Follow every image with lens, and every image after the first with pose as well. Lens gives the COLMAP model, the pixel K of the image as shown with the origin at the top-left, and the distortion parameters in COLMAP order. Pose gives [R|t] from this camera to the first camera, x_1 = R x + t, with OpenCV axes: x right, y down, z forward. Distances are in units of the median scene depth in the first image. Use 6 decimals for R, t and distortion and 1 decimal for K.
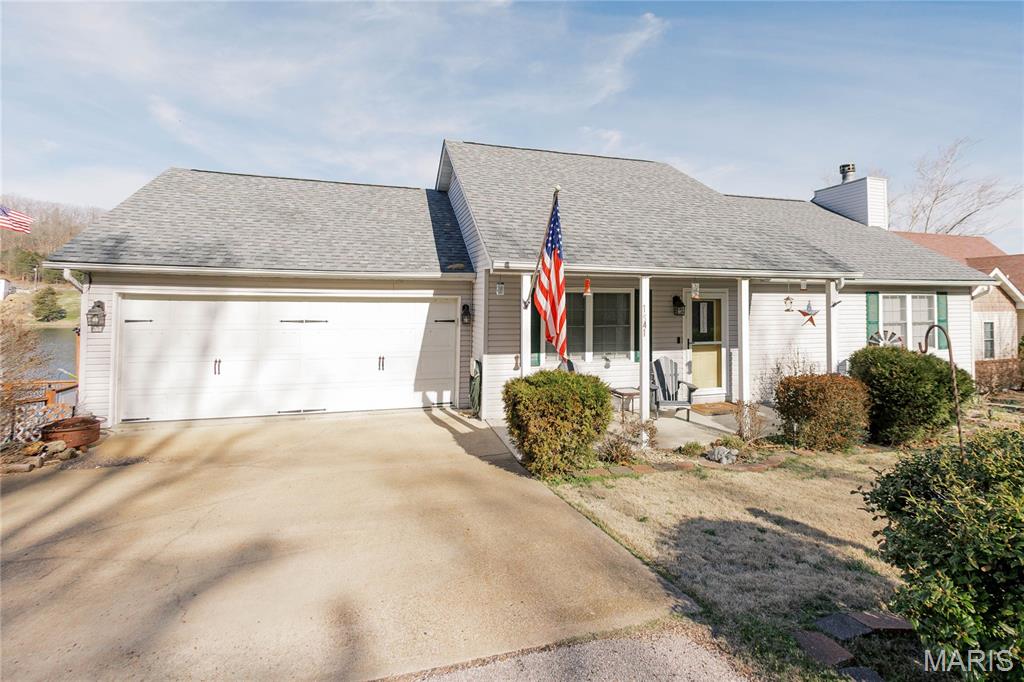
lens RADIAL K [[640.7, 0, 512.0], [0, 640.7, 341.0], [0, 0, 1]] dist [0.015802, -0.003708]
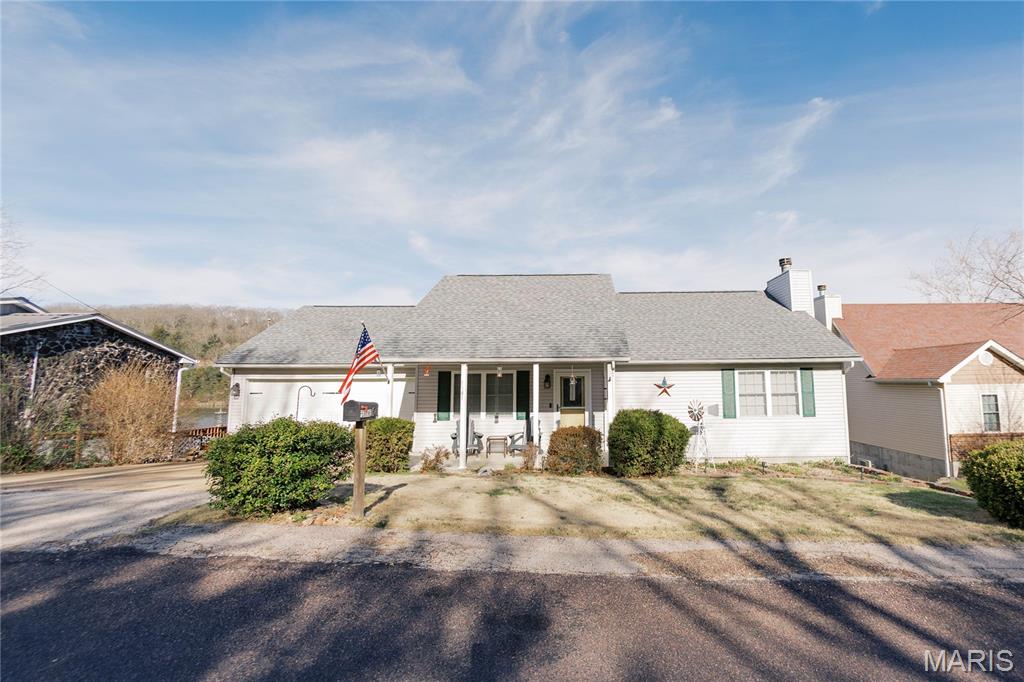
lens RADIAL K [[640.7, 0, 512.0], [0, 640.7, 341.0], [0, 0, 1]] dist [0.015802, -0.003708]
pose [[0.902797, -0.039290, -0.428269, 0.688910], [-0.014082, 0.992584, -0.120744, 0.026025], [0.429837, 0.115038, 0.895548, -0.302493]]
